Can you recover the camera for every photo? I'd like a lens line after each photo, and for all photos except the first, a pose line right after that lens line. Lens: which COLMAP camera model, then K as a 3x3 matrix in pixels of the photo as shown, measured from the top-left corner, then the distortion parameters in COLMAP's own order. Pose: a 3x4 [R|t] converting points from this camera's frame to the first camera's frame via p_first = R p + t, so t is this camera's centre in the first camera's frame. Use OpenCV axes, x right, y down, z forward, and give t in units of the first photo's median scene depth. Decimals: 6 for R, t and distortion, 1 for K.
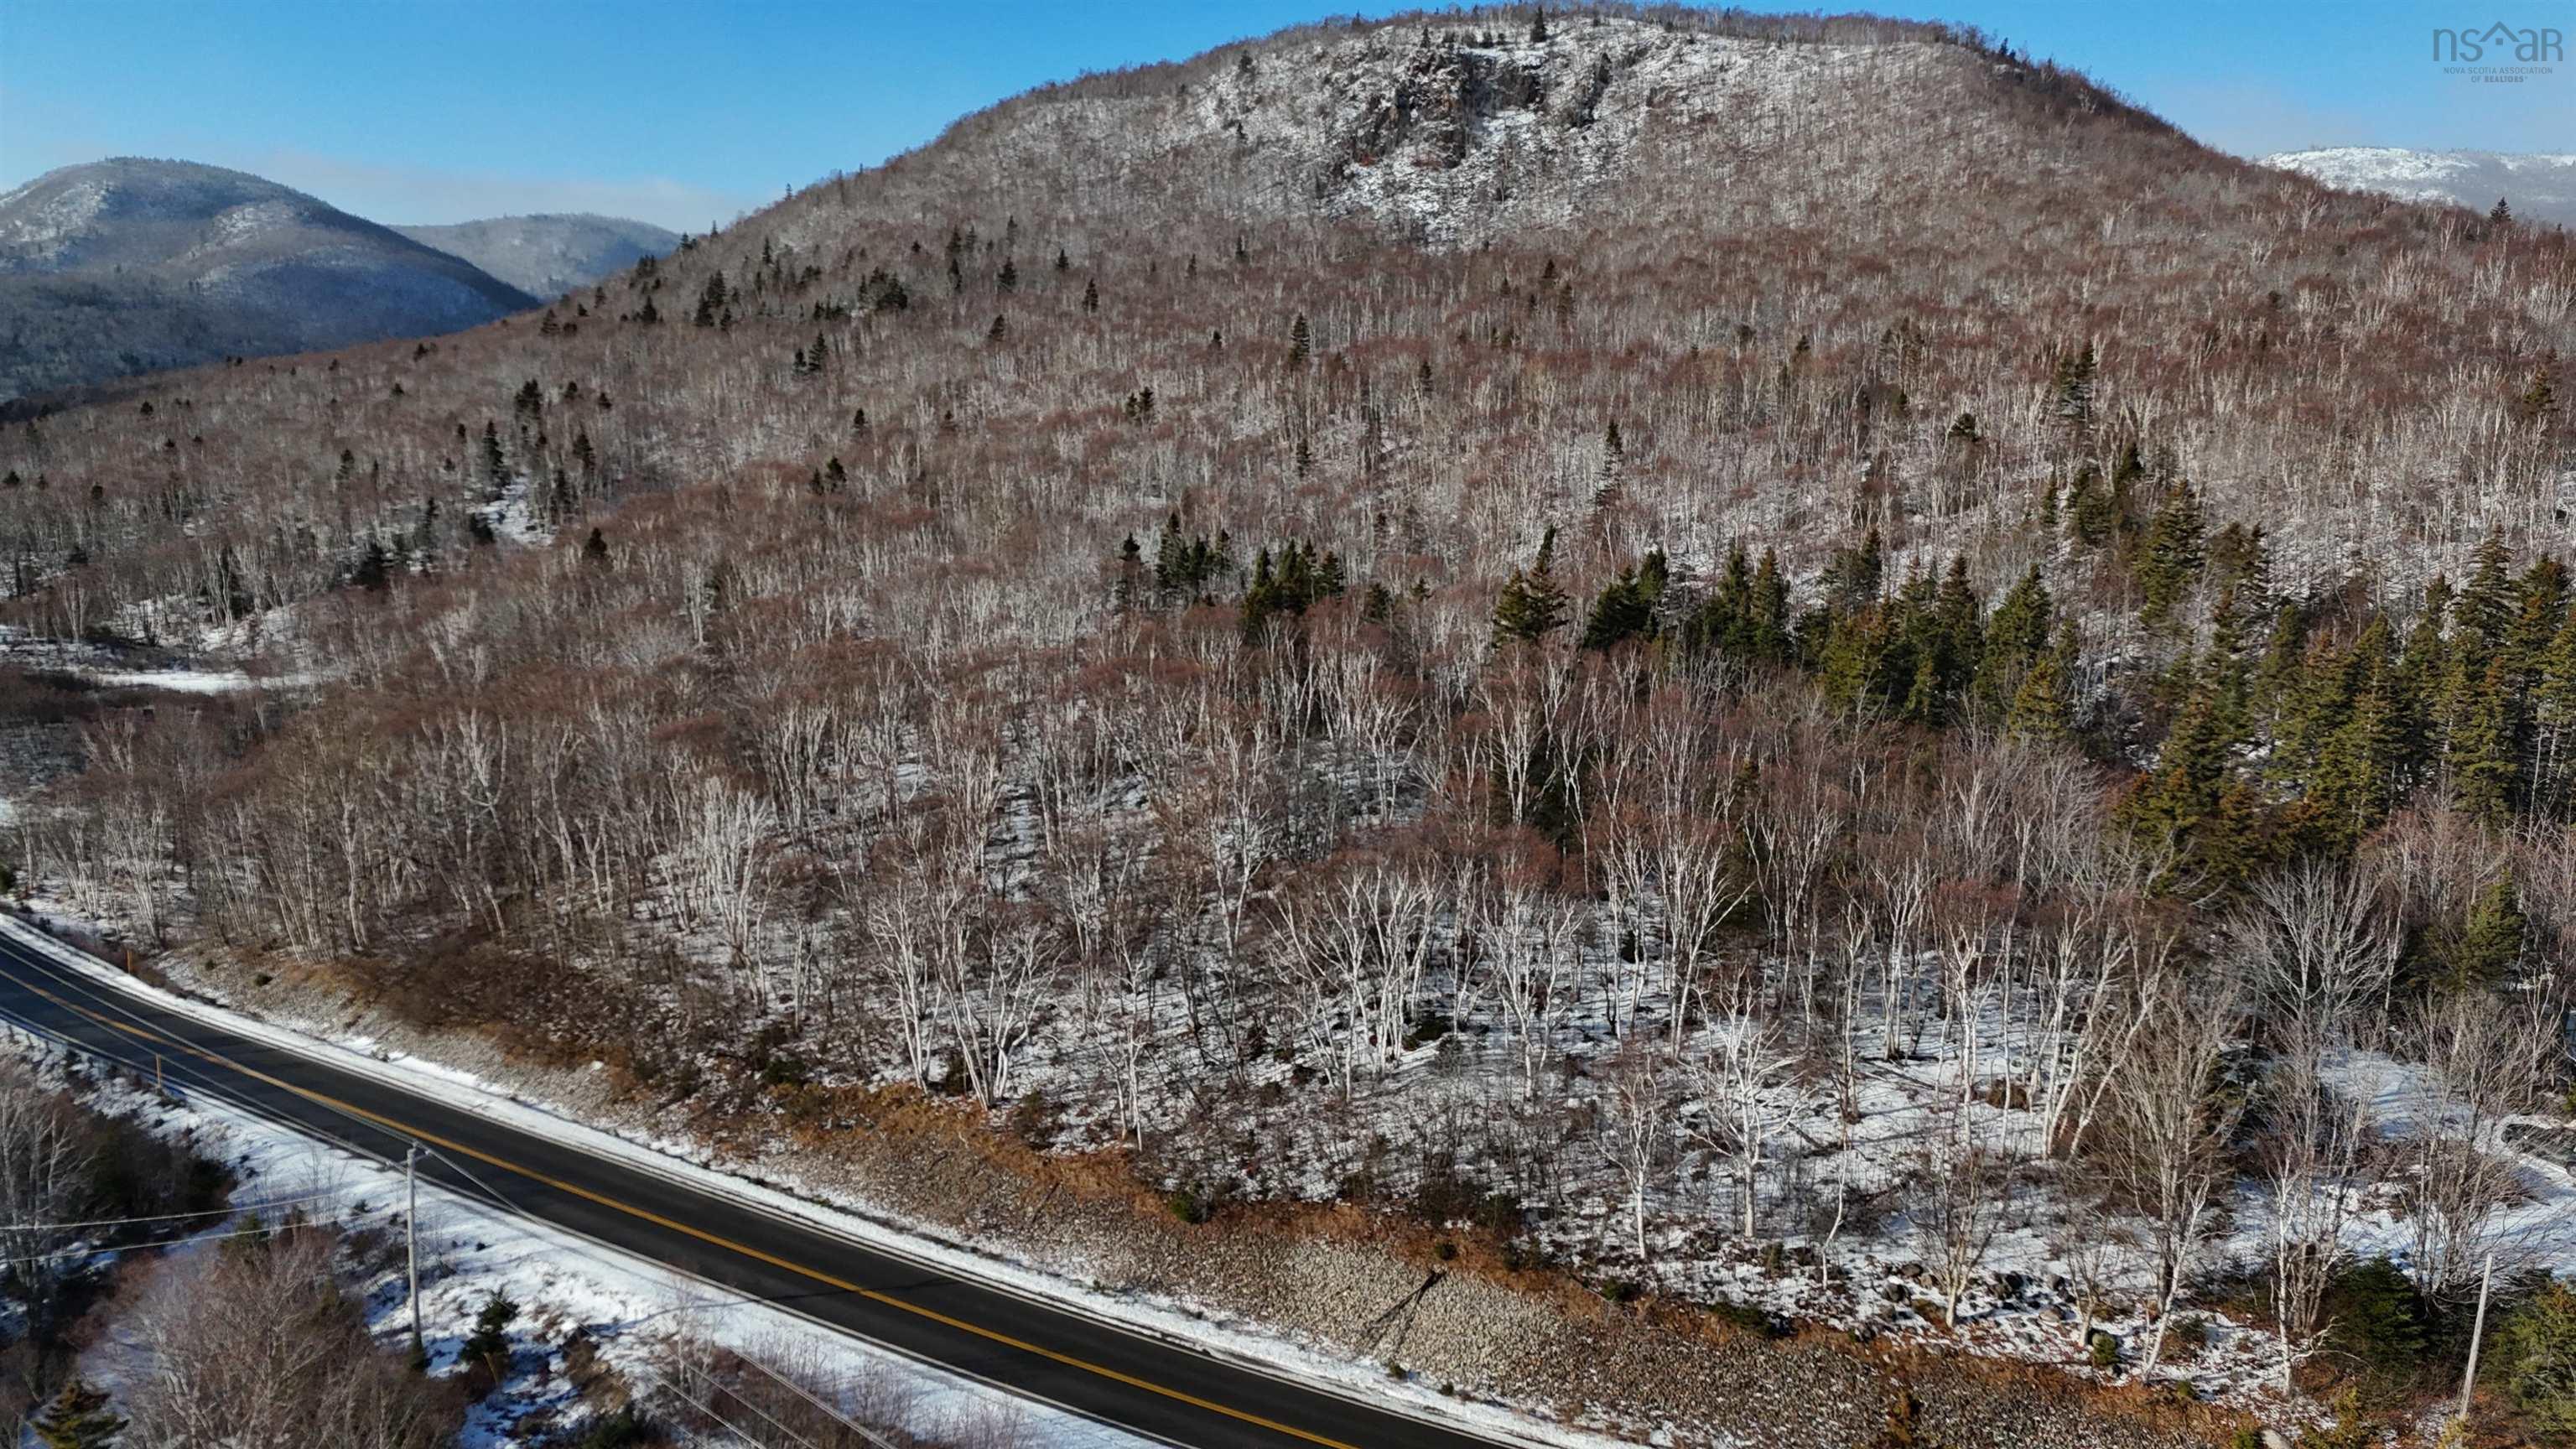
lens RADIAL K [[1961.5, 0, 1274.5], [0, 1961.5, 680.8], [0, 0, 1]] dist [0.127890, -0.001080]
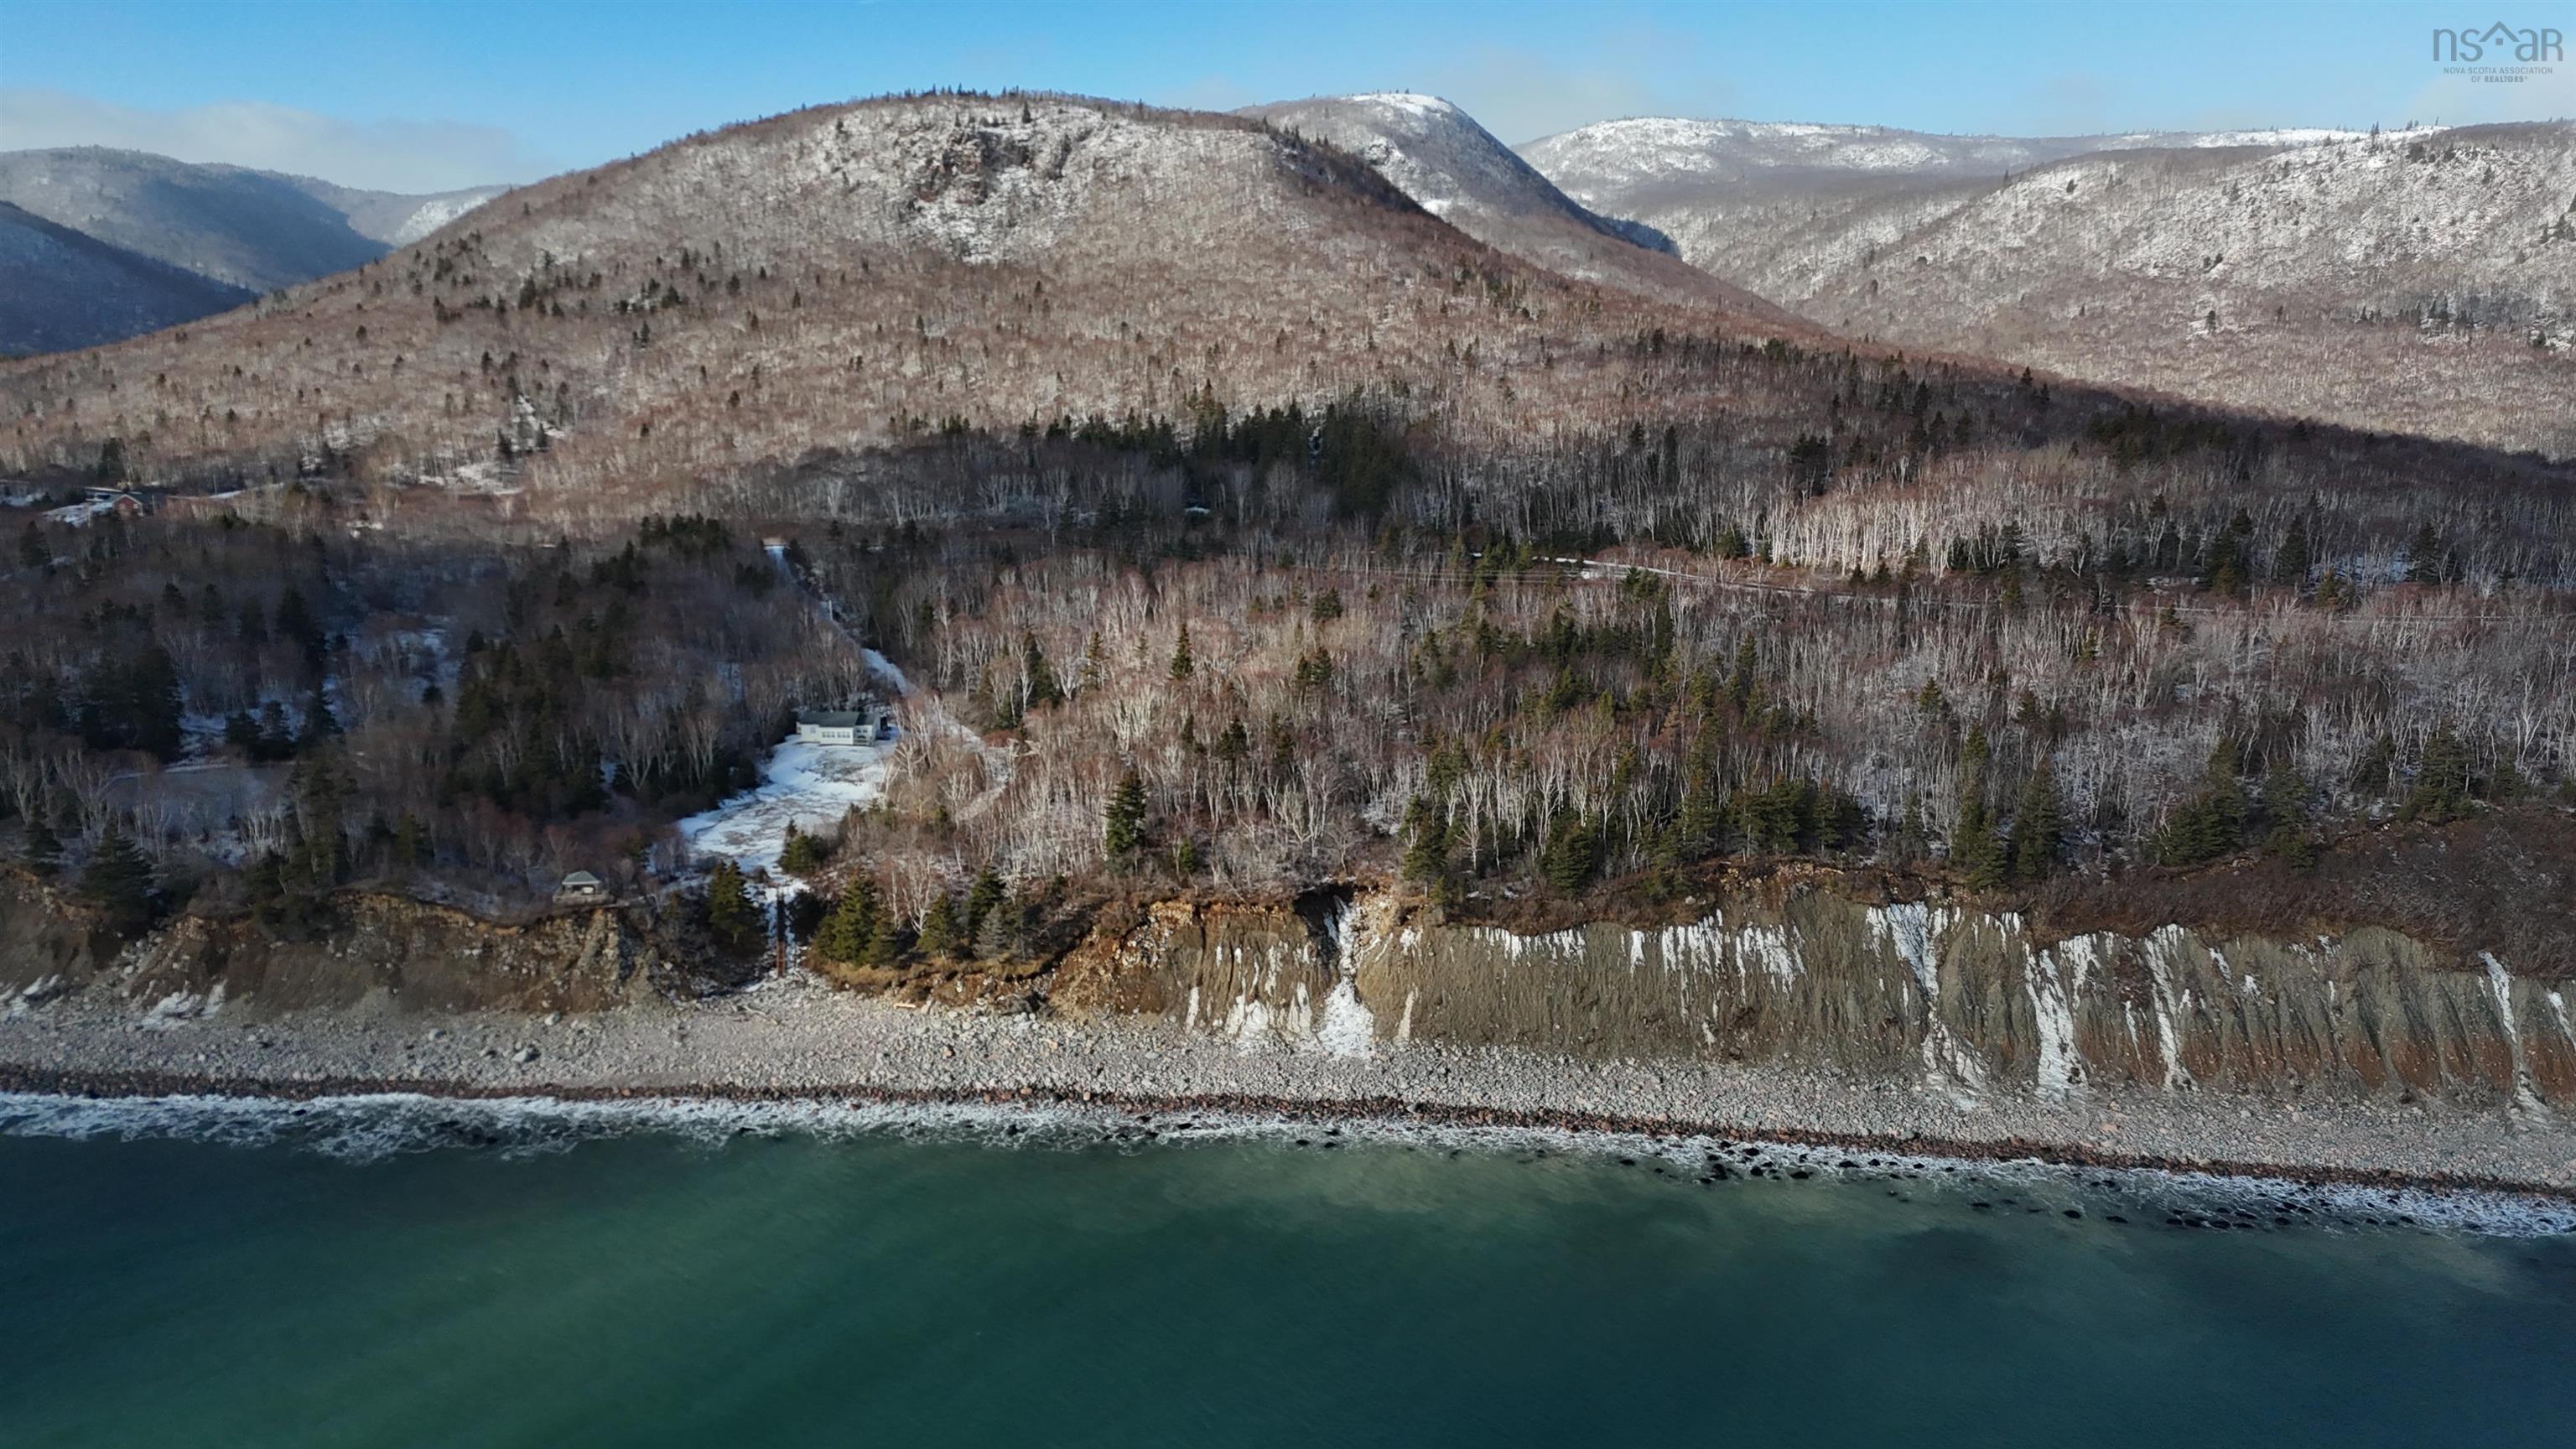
lens RADIAL K [[1961.5, 0, 1274.5], [0, 1961.5, 680.8], [0, 0, 1]] dist [0.127890, -0.001080]
pose [[0.971846, -0.066016, 0.226180, -0.073370], [0.055588, 0.997090, 0.052174, 0.068232], [-0.228966, -0.038132, 0.972687, -0.692842]]
